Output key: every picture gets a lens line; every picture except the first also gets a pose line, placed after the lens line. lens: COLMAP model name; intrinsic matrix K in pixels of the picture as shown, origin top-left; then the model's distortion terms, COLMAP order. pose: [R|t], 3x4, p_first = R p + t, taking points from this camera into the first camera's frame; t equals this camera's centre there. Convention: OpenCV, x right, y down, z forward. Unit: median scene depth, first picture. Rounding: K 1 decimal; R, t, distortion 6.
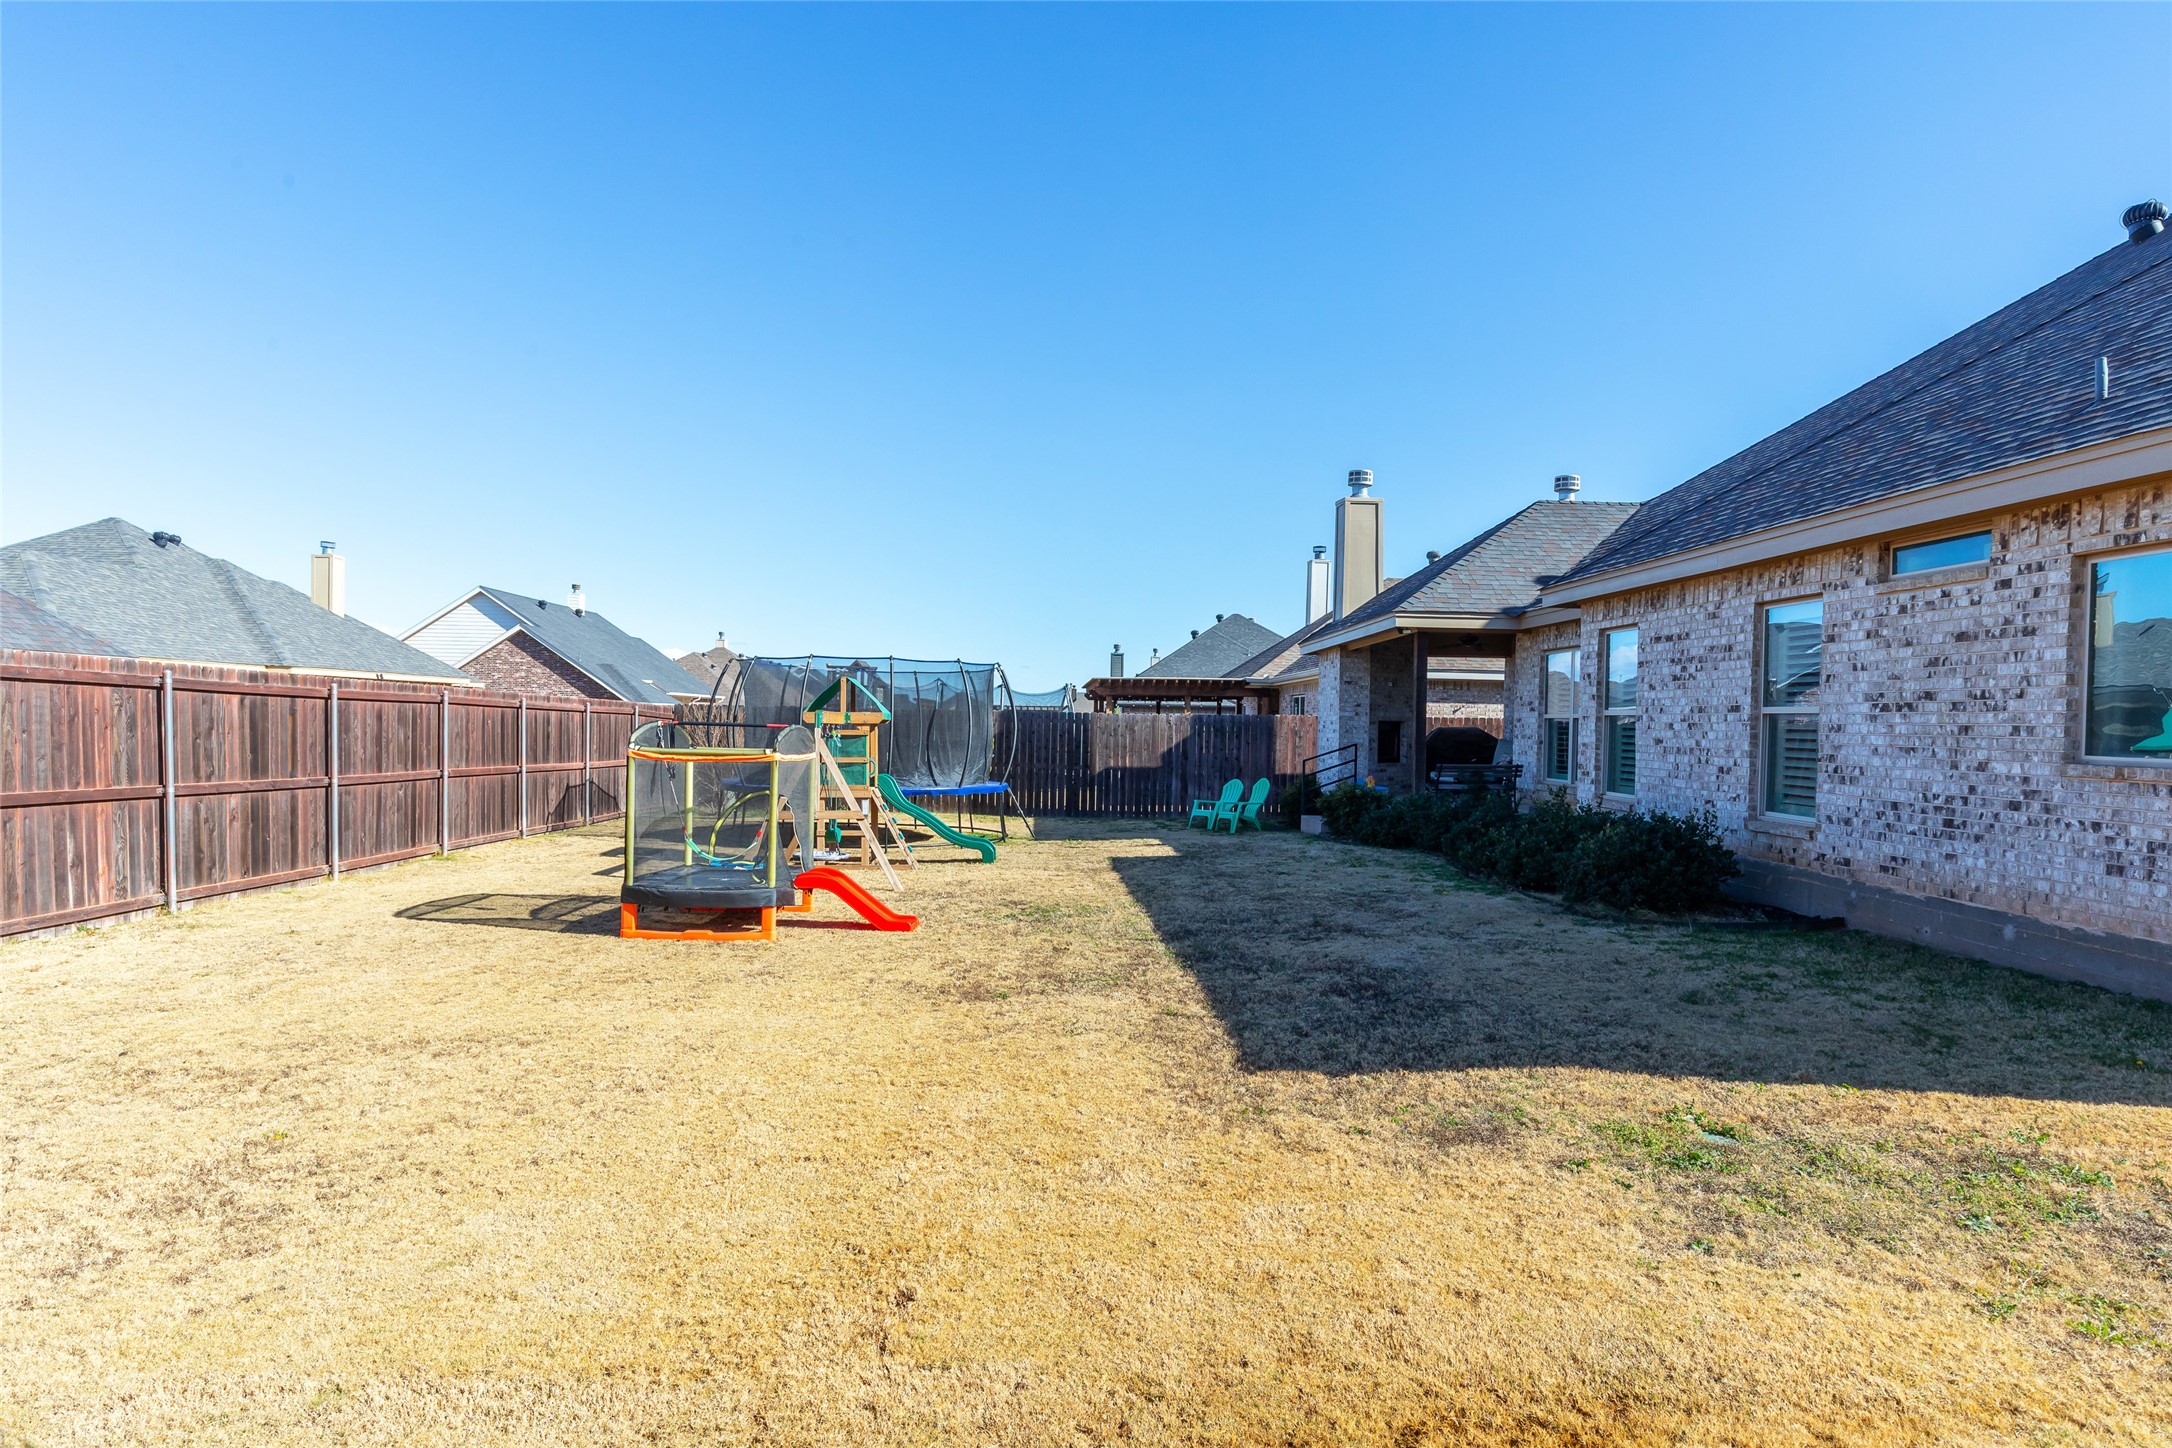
lens RADIAL K [[1211.0, 0, 1077.3], [0, 1211.0, 739.3], [0, 0, 1]] dist [0.007184, 0.000309]
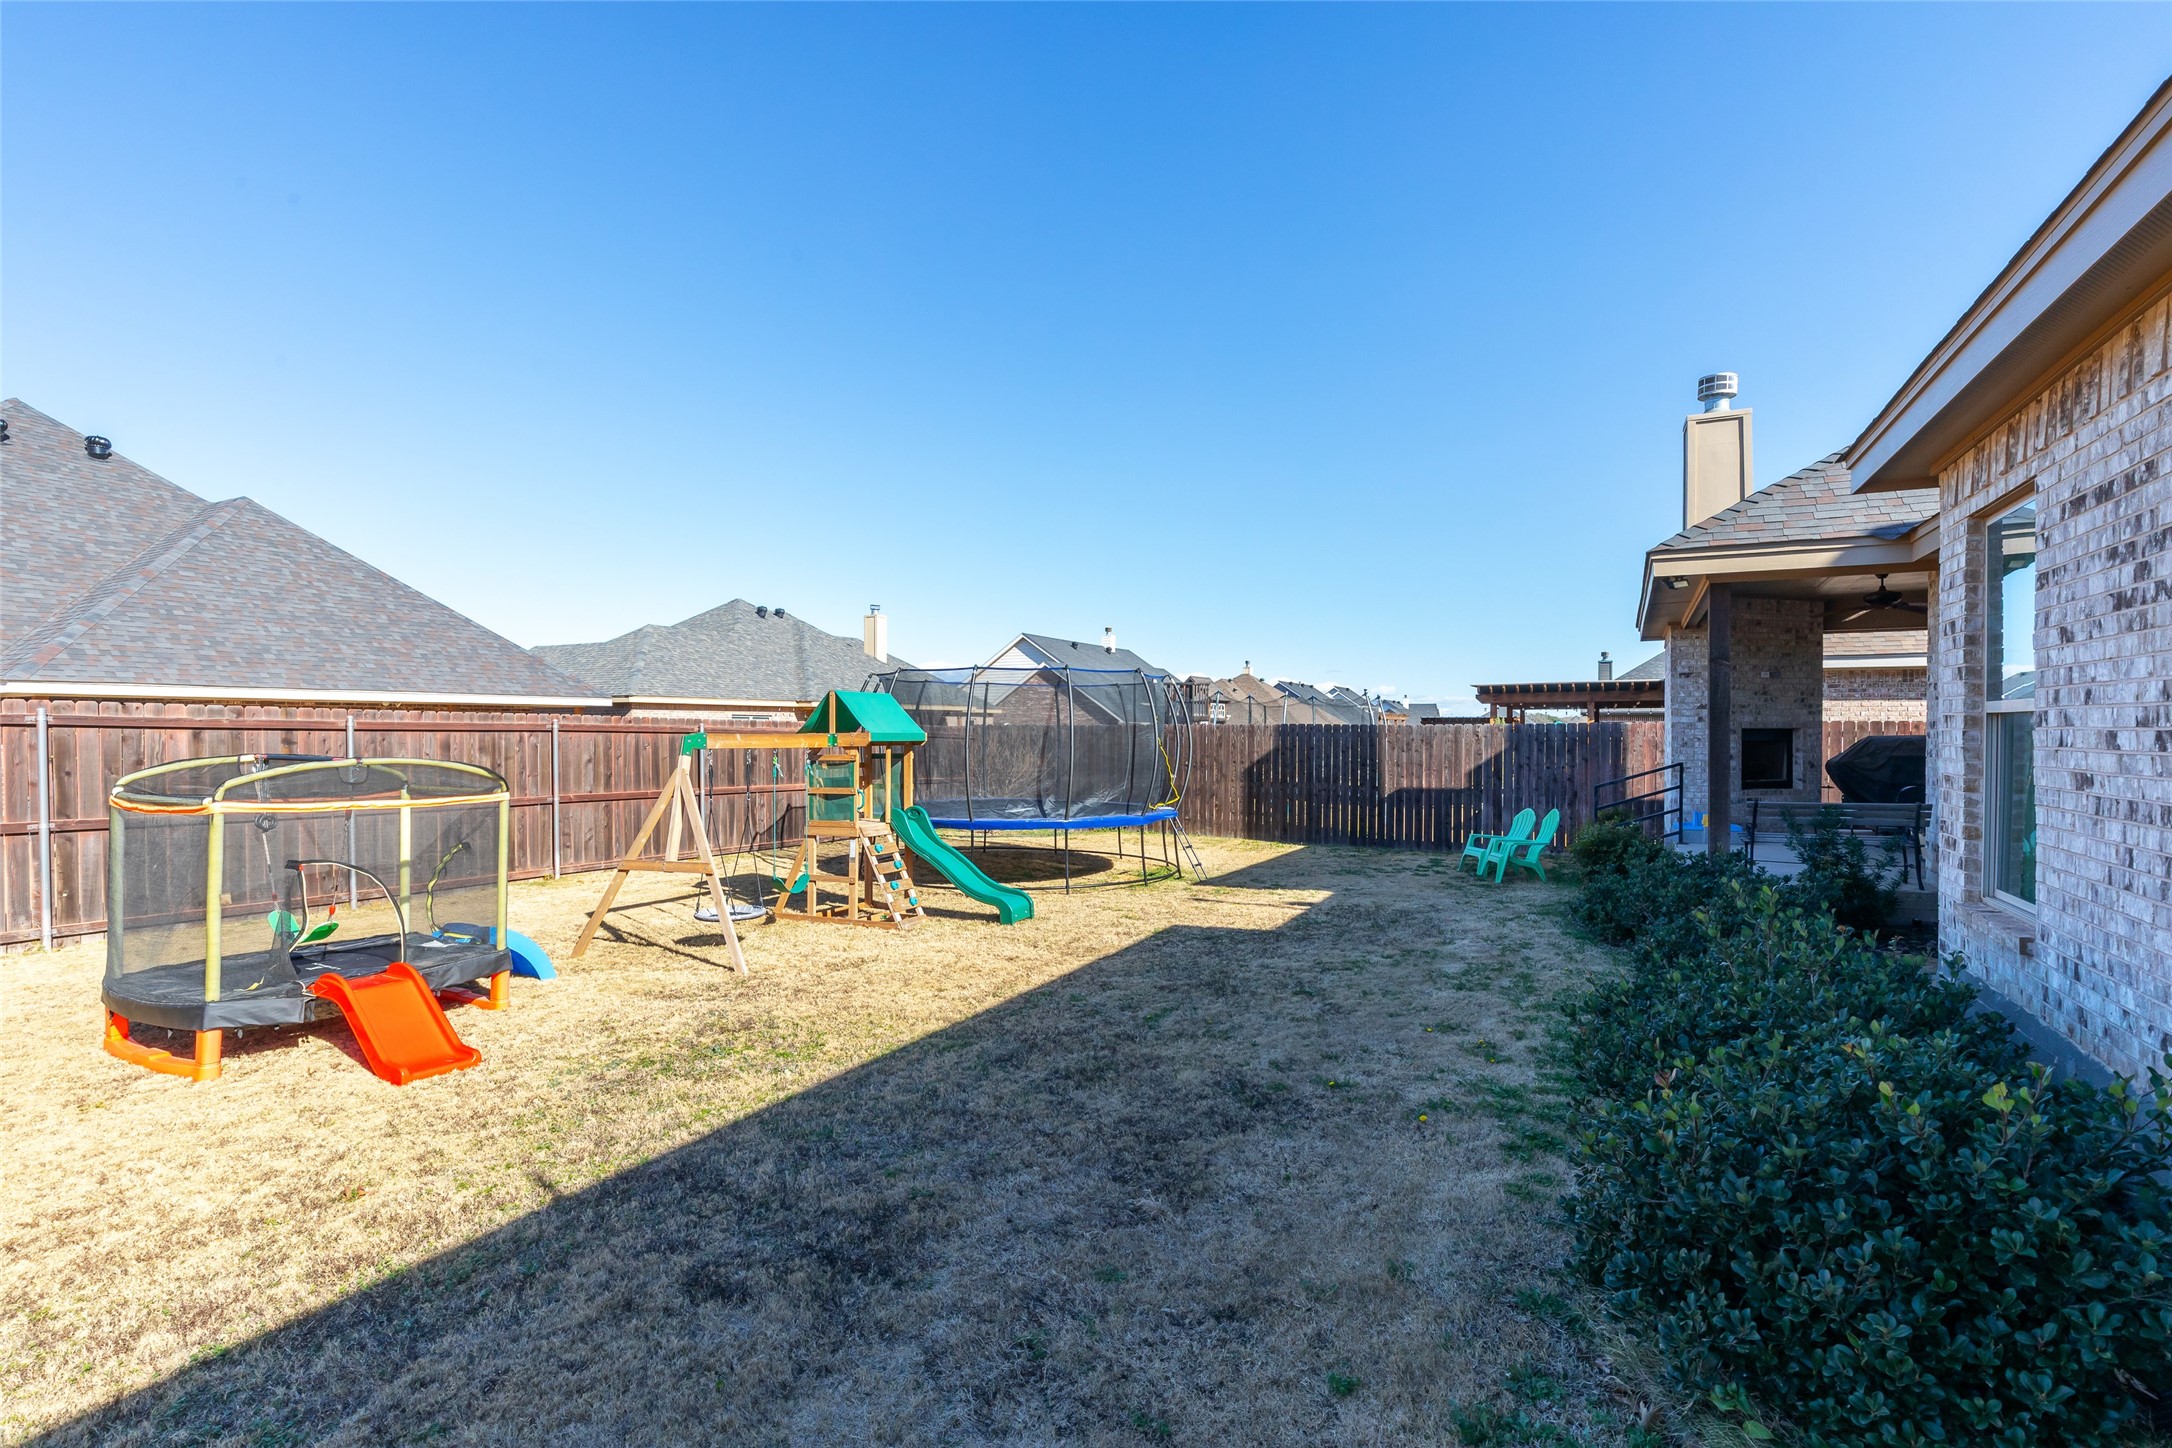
lens RADIAL K [[1002.6, 0, 1089.6], [0, 1002.6, 738.4], [0, 0, 1]] dist [-0.000501, -0.000073]
pose [[0.877247, -0.014417, -0.479822, 0.199043], [0.009195, 0.999870, -0.013233, -0.005436], [0.479950, 0.007197, 0.877266, 0.325437]]
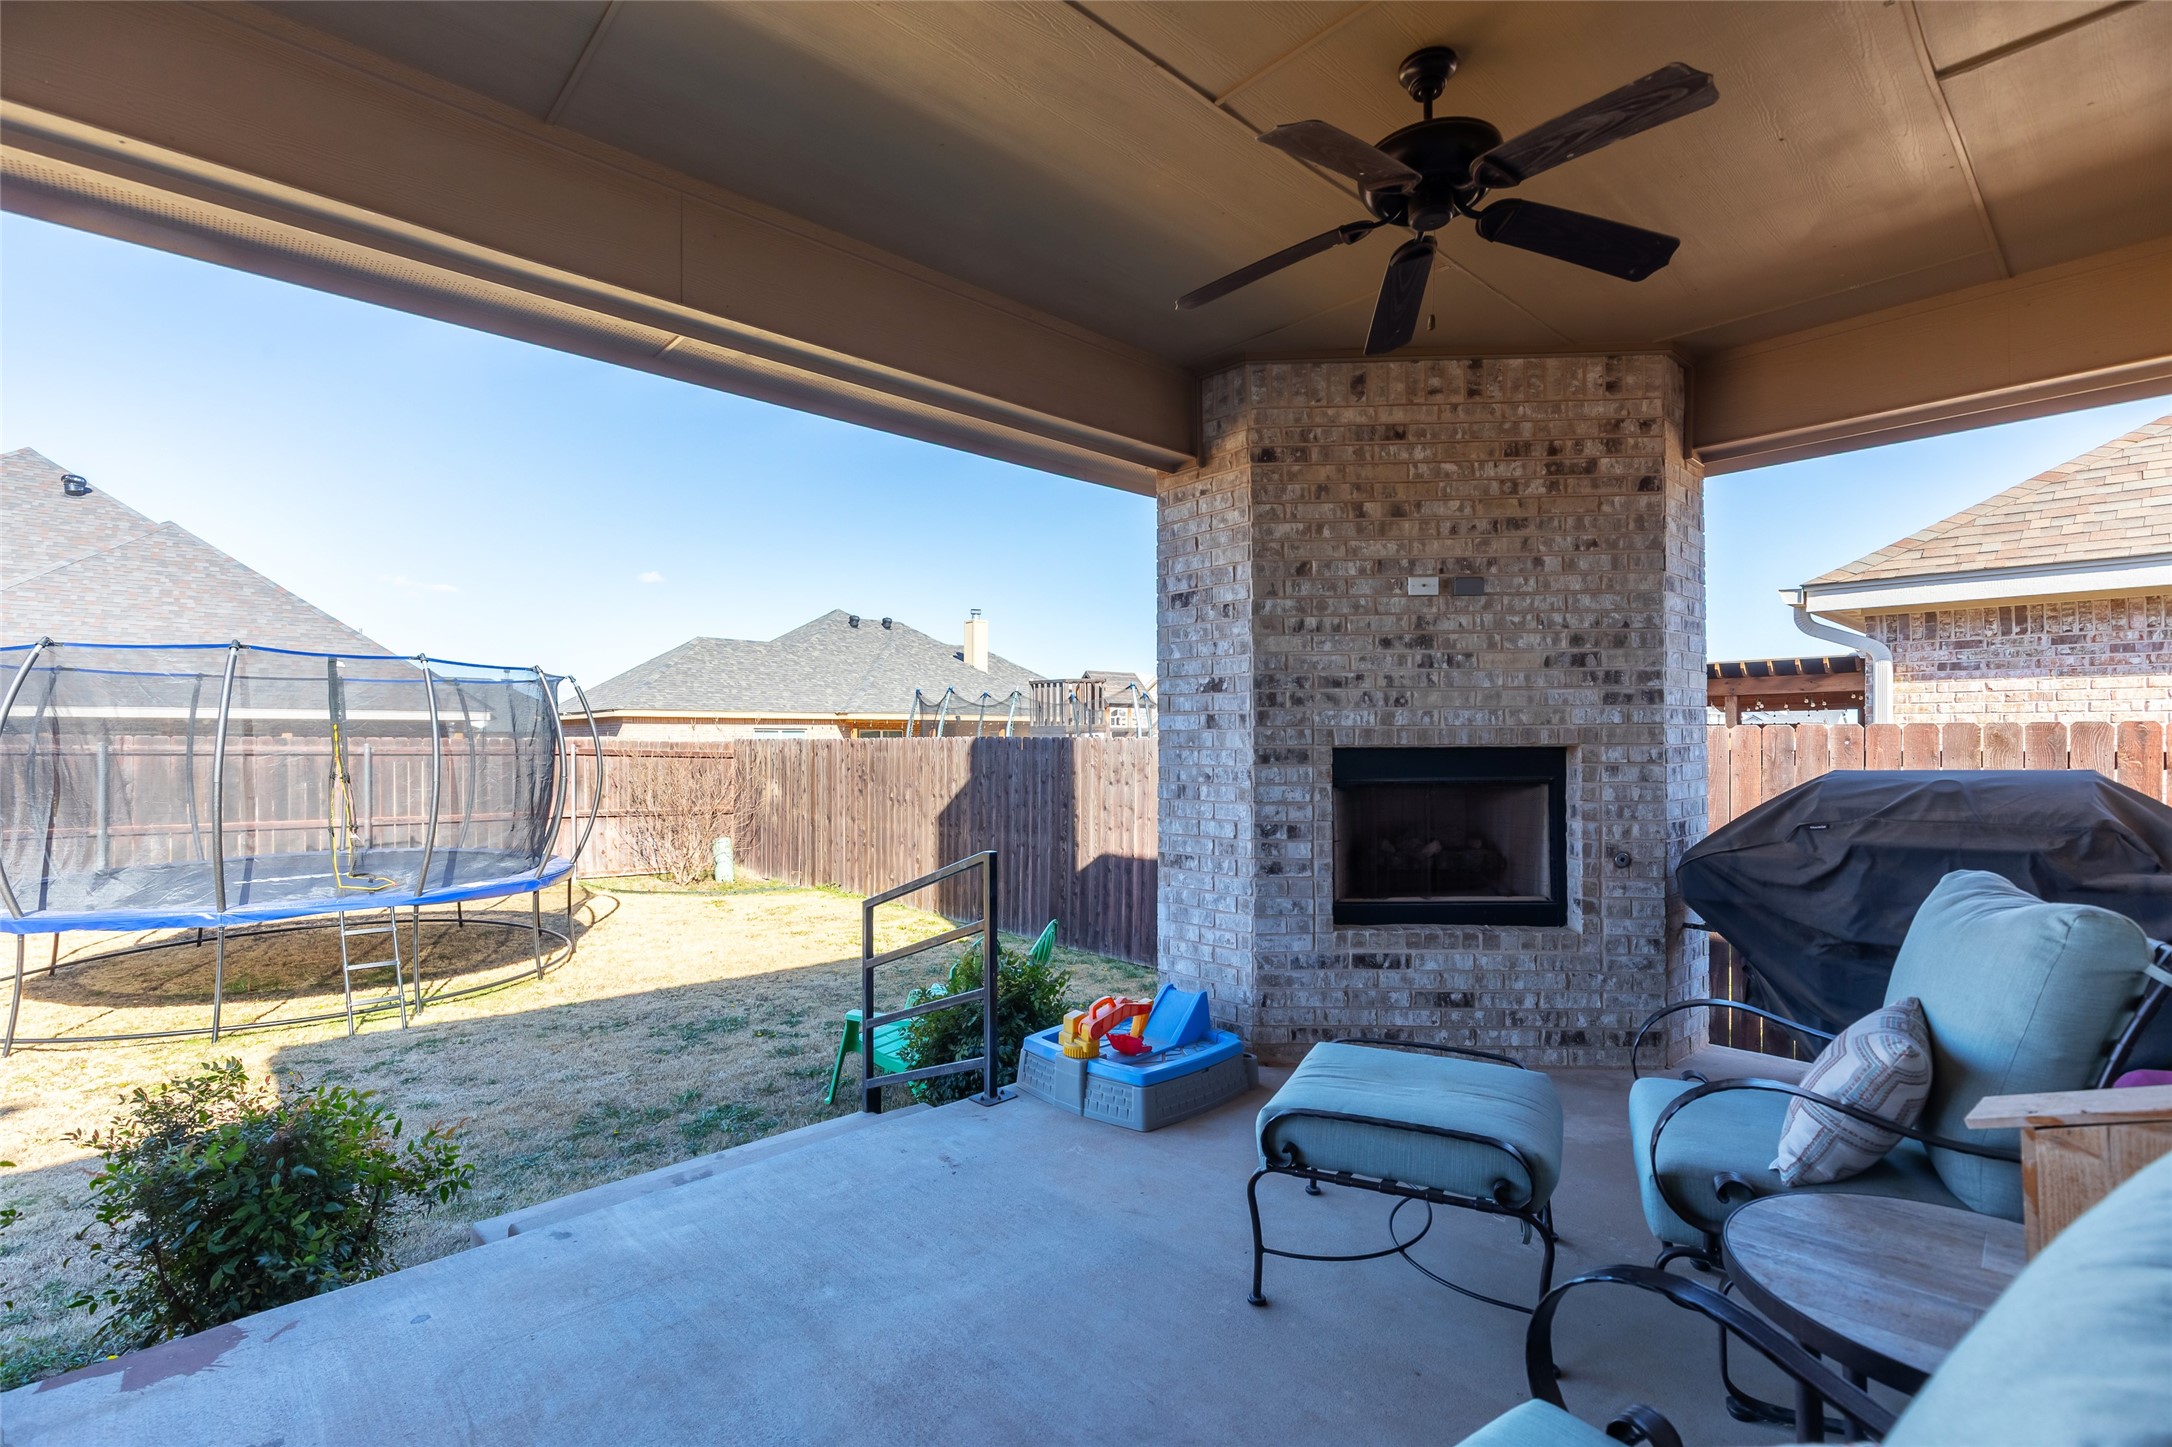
lens RADIAL K [[984.3, 0, 1078.6], [0, 984.3, 736.3], [0, 0, 1]] dist [0.004004, 0.000539]
pose [[0.660506, -0.025167, -0.750399, 0.363004], [0.004420, 0.999551, -0.029632, -0.012076], [0.750808, 0.016255, 0.660320, 0.848634]]
